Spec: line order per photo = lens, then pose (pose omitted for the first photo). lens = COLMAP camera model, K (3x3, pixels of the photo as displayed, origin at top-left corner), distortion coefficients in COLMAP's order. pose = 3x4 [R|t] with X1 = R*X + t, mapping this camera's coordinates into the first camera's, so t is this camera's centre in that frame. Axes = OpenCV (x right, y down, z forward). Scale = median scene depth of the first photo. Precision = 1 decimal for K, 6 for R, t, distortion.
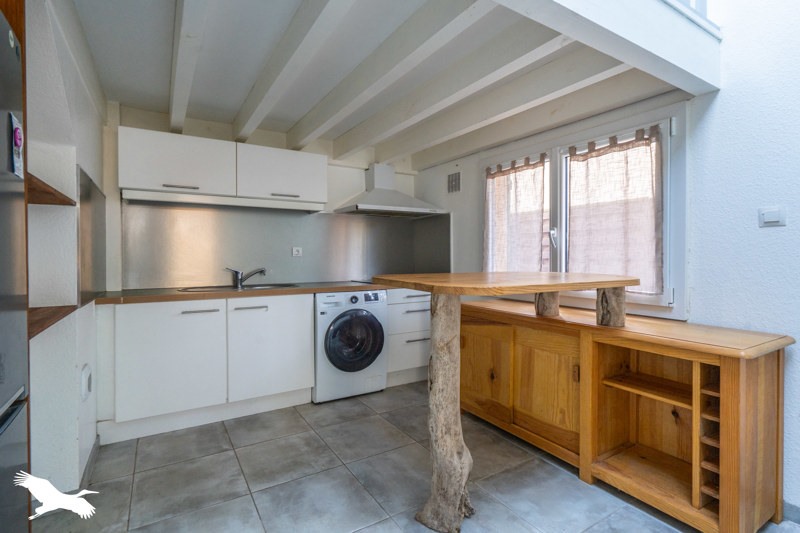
lens RADIAL K [[394.1, 0, 416.9], [0, 394.1, 259.6], [0, 0, 1]] dist [-0.001365, -0.000159]
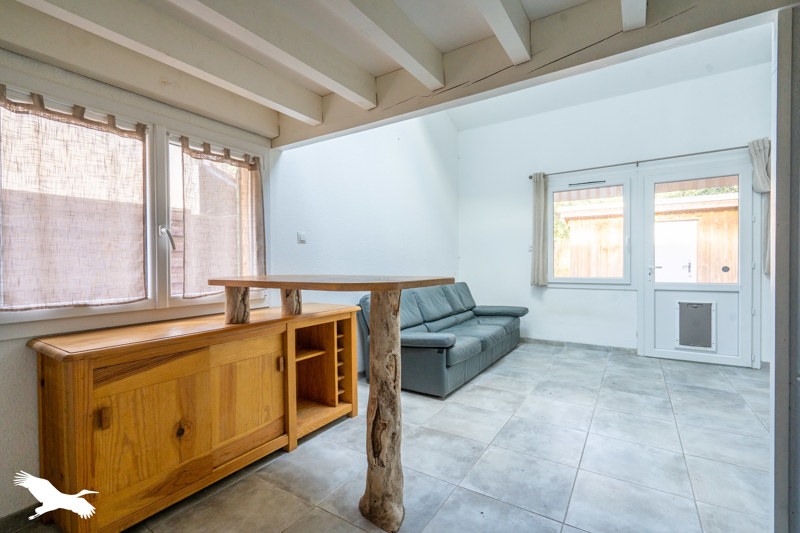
lens RADIAL K [[349.2, 0, 400.0], [0, 349.2, 266.5], [0, 0, 1]] dist [-0.001805, -0.000272]
pose [[-0.388335, -0.006505, 0.921495, -0.545596], [0.021332, 0.999644, 0.016046, 0.003134], [-0.921271, 0.025888, -0.388058, 0.909316]]
